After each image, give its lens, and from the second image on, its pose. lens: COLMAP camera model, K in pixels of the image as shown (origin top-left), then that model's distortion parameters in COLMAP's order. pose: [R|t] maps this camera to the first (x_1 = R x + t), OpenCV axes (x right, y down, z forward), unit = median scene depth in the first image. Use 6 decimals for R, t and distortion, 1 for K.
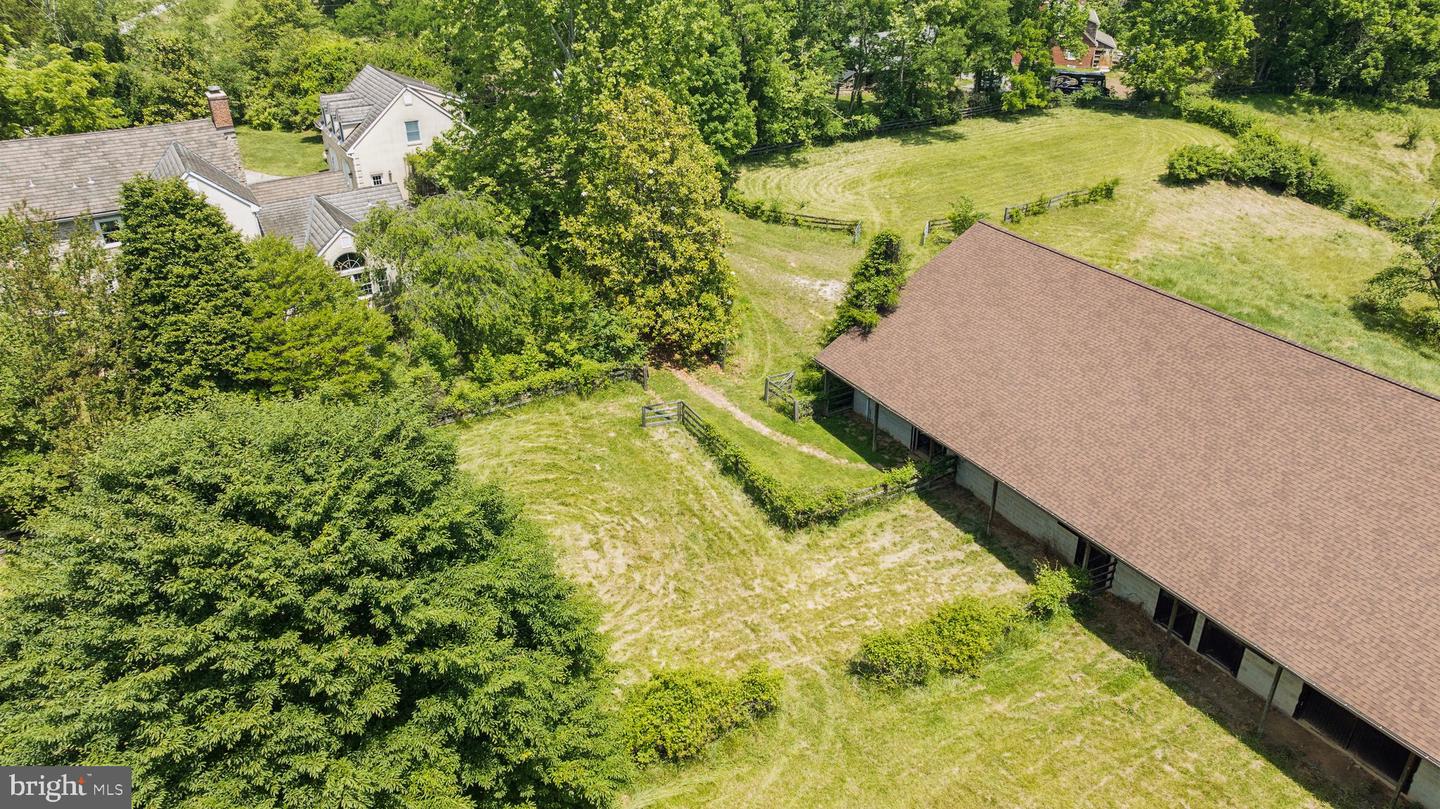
lens RADIAL K [[1044.8, 0, 729.3], [0, 1044.8, 398.6], [0, 0, 1]] dist [-0.028960, 0.032378]
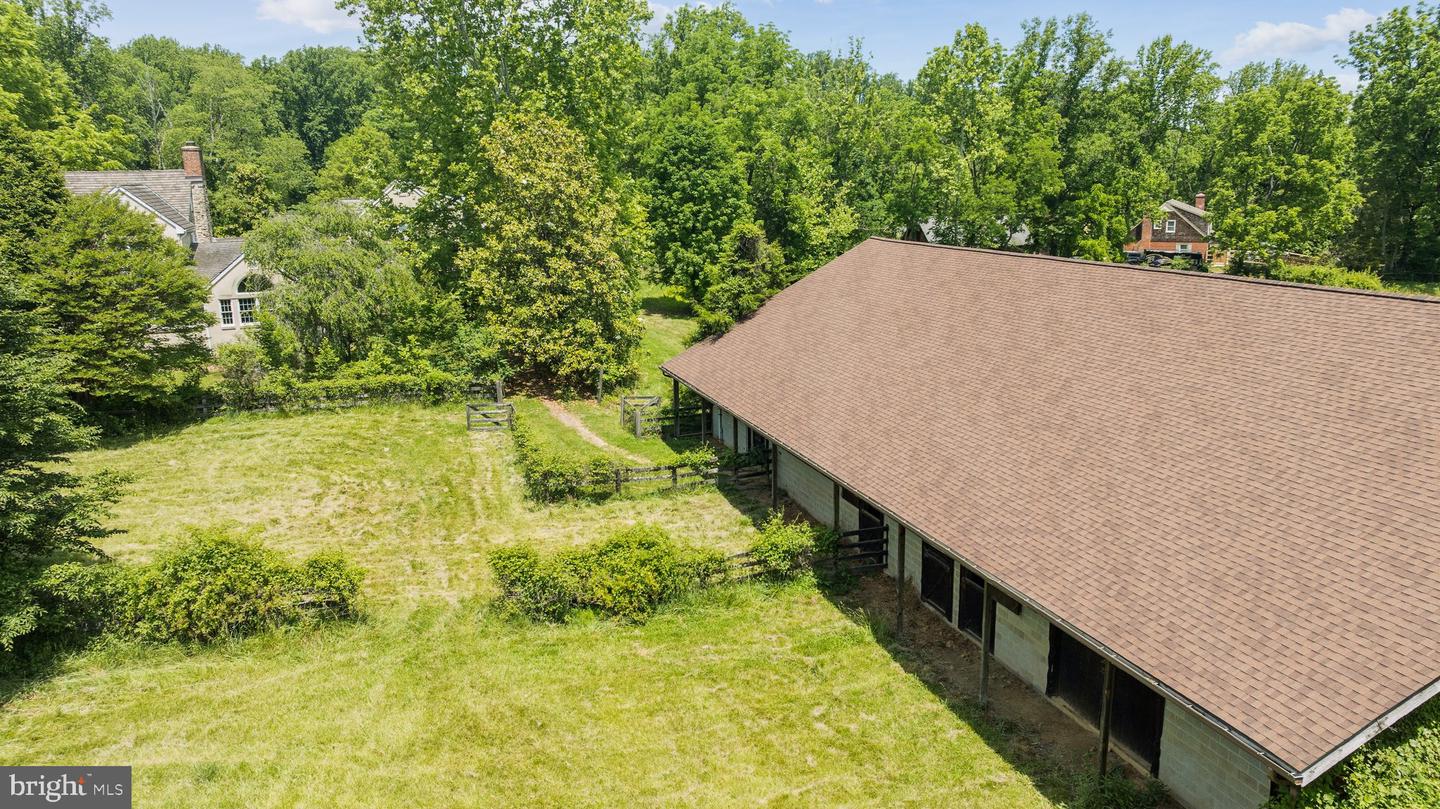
lens RADIAL K [[1044.8, 0, 713.4], [0, 1044.8, 361.8], [0, 0, 1]] dist [-0.028960, 0.032378]
pose [[0.979270, 0.028762, -0.200507, 0.288577], [-0.085075, 0.956729, -0.278265, 0.192716], [0.183827, 0.289555, 0.939343, 0.160090]]
